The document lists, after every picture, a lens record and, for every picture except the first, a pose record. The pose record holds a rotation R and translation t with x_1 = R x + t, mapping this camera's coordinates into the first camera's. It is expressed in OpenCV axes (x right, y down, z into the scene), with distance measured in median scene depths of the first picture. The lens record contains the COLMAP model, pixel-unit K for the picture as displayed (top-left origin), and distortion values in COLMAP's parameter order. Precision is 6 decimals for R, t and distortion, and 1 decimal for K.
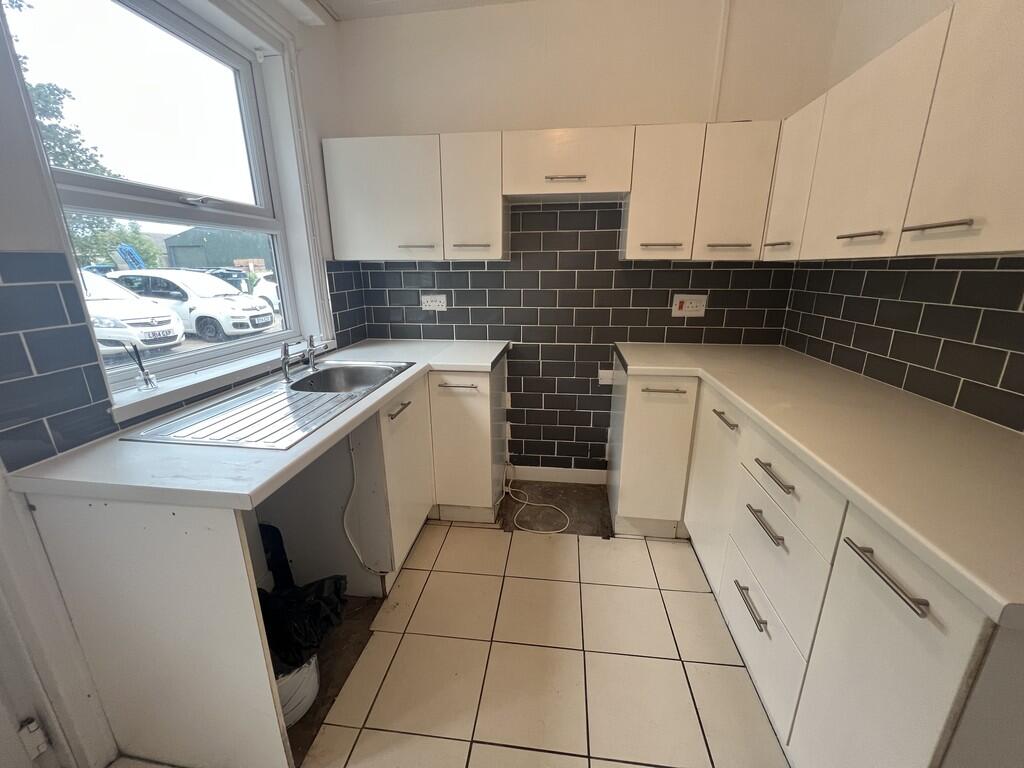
lens RADIAL K [[410.9, 0, 510.9], [0, 410.9, 385.8], [0, 0, 1]] dist [-0.000493, 0.000243]
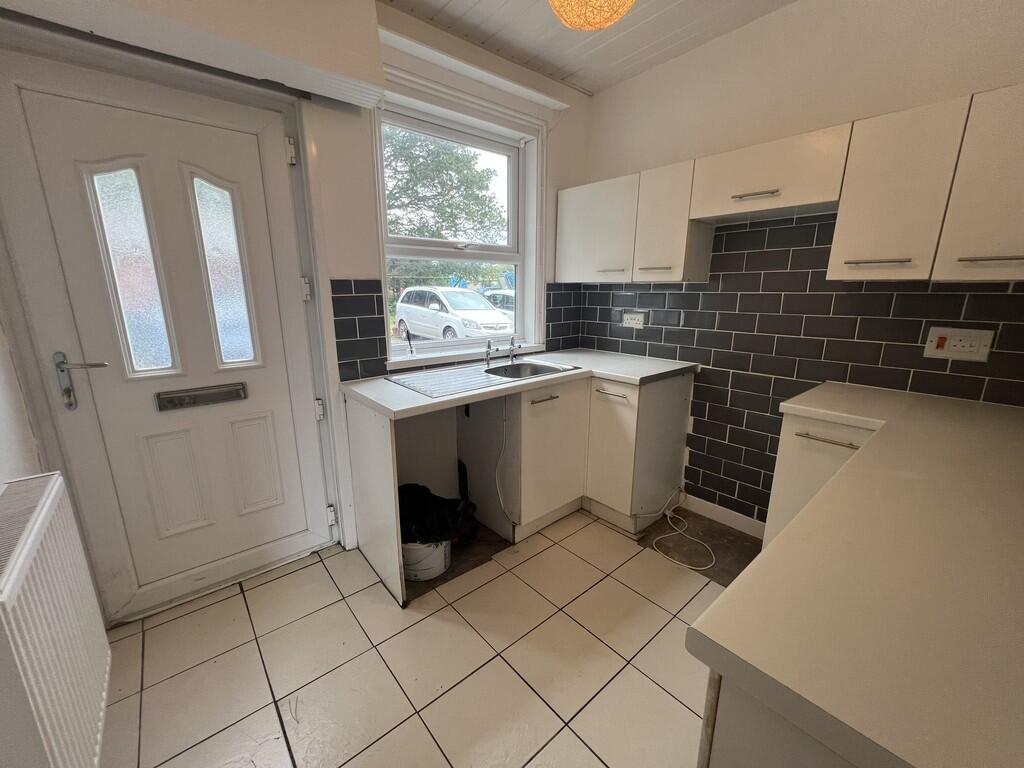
lens RADIAL K [[410.9, 0, 510.9], [0, 410.9, 385.8], [0, 0, 1]] dist [-0.000493, 0.000243]
pose [[0.740510, 0.159148, -0.652929, 0.347152], [-0.191856, 0.981186, 0.021567, 0.006813], [0.644077, 0.109298, 0.757112, -0.018000]]
